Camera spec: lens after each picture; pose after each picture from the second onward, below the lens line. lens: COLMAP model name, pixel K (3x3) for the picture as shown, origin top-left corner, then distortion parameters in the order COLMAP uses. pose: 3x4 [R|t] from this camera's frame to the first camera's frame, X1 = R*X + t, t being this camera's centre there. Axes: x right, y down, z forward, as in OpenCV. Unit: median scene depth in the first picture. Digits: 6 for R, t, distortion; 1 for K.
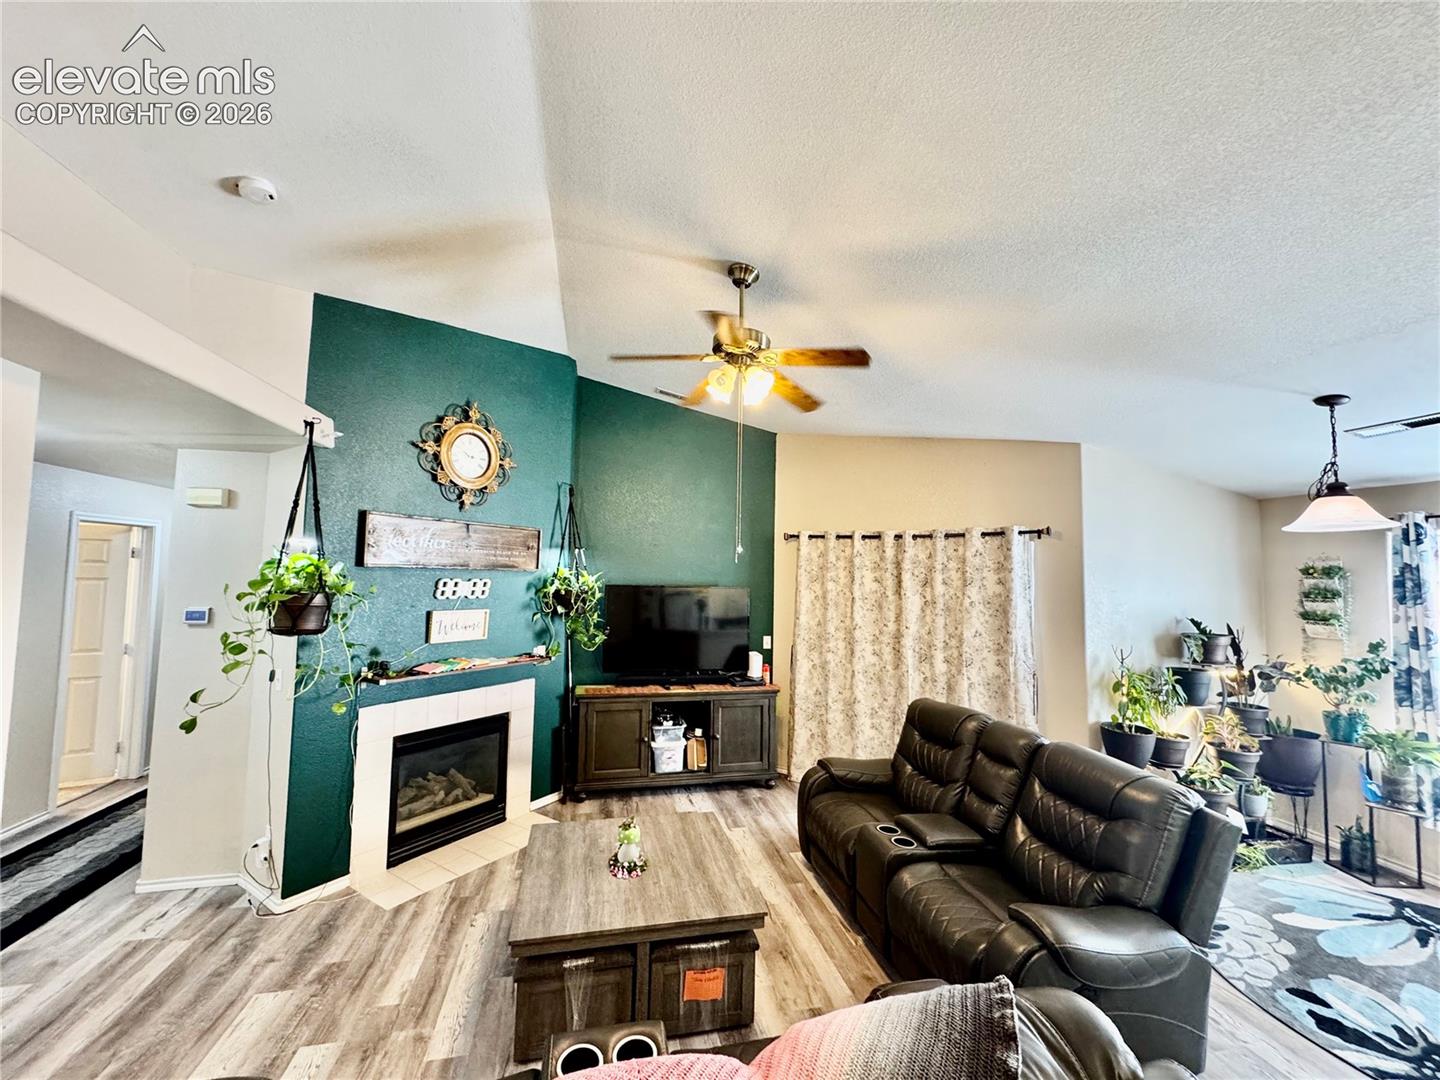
lens RADIAL K [[576.5, 0, 719.3], [0, 576.5, 539.0], [0, 0, 1]] dist [-0.003652, 0.000619]
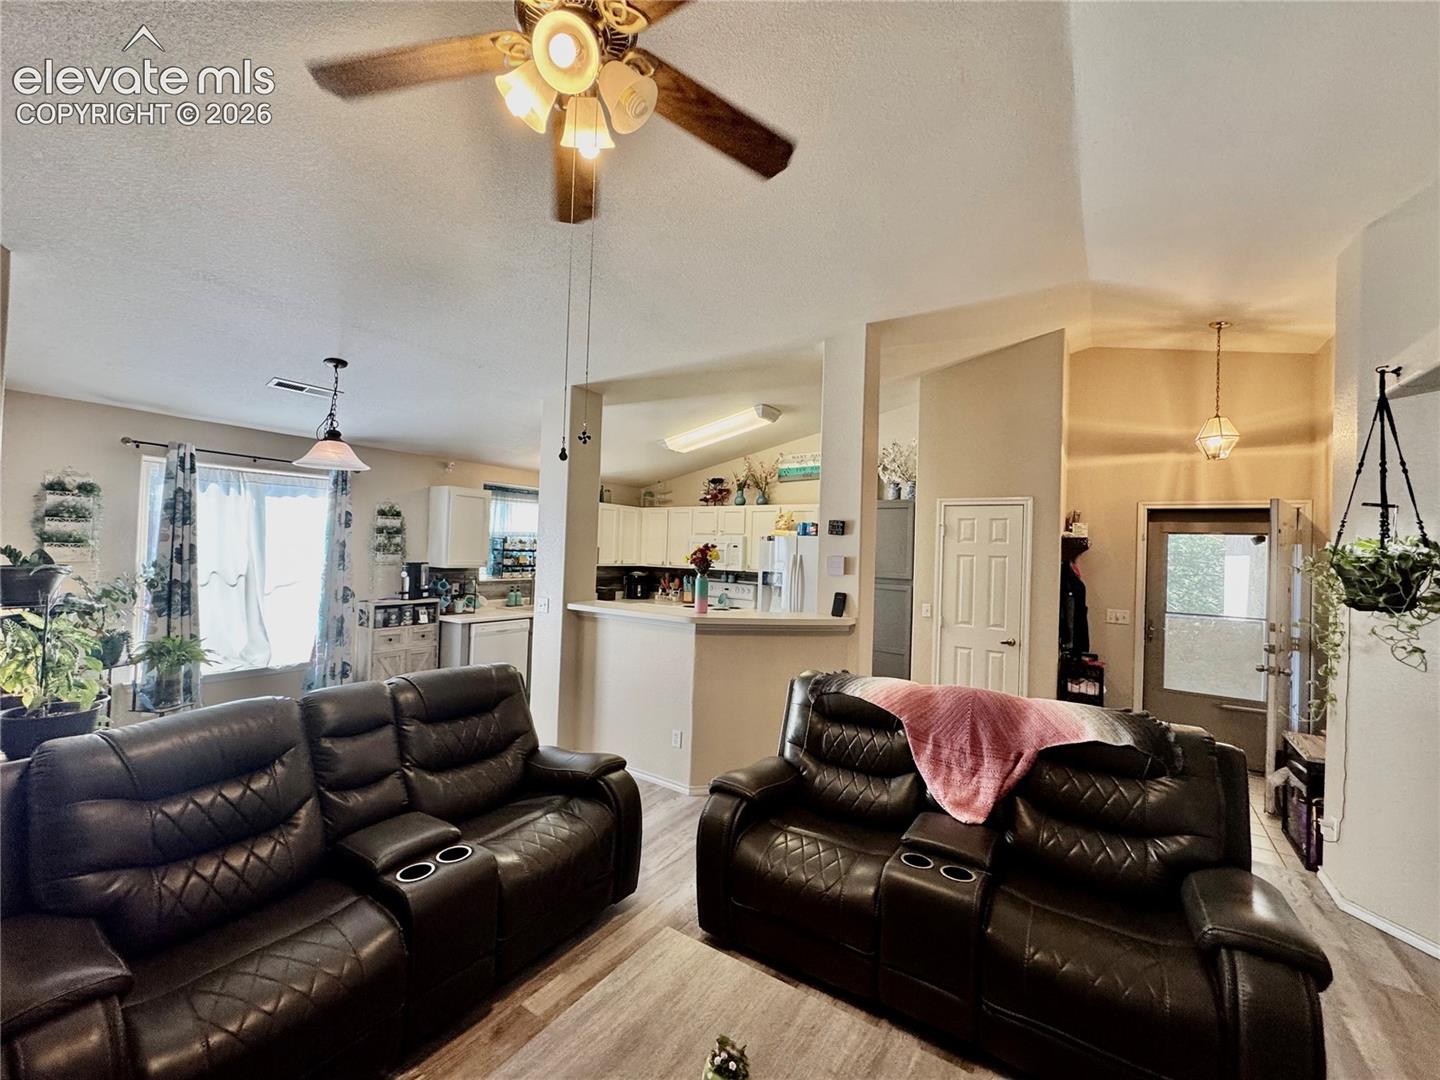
lens RADIAL K [[576.5, 0, 719.1], [0, 576.5, 538.3], [0, 0, 1]] dist [-0.003652, 0.000619]
pose [[-0.686888, -0.028382, 0.726209, -0.320754], [-0.092670, 0.994501, -0.048785, 0.091132], [-0.720831, -0.100808, -0.685741, 0.938602]]
